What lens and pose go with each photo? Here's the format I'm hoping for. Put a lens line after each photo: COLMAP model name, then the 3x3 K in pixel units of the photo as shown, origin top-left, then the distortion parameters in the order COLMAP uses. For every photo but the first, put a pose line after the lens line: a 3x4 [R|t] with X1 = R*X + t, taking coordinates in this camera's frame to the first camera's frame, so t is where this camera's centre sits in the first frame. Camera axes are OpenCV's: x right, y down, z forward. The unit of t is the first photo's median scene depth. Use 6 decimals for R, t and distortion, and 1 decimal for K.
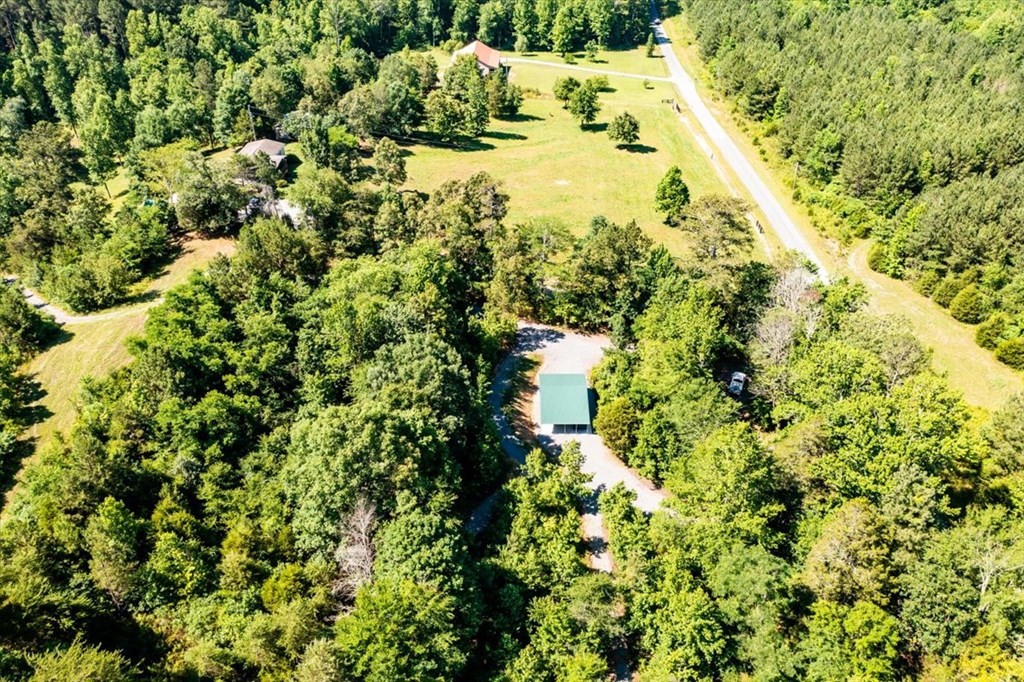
lens RADIAL K [[736.0, 0, 512.0], [0, 736.0, 341.0], [0, 0, 1]] dist [-0.001848, -0.003197]
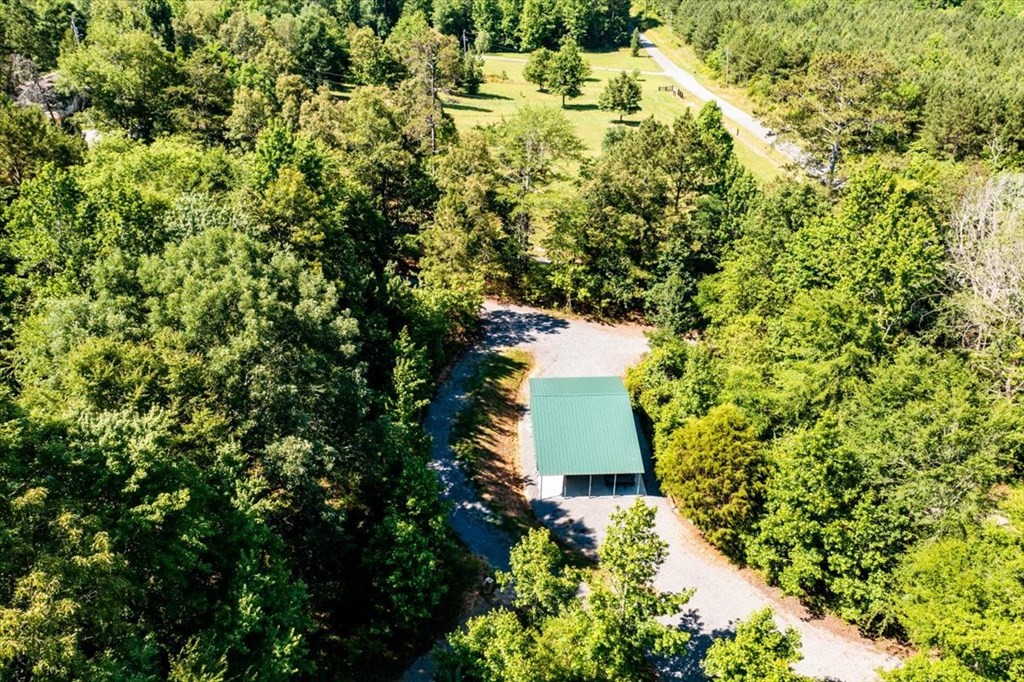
lens RADIAL K [[736.0, 0, 512.0], [0, 736.0, 341.0], [0, 0, 1]] dist [-0.001848, -0.003197]
pose [[0.998762, -0.016225, 0.047028, 0.002548], [0.021521, 0.993203, -0.114389, 0.069605], [-0.044853, 0.115259, 0.992322, 0.457868]]
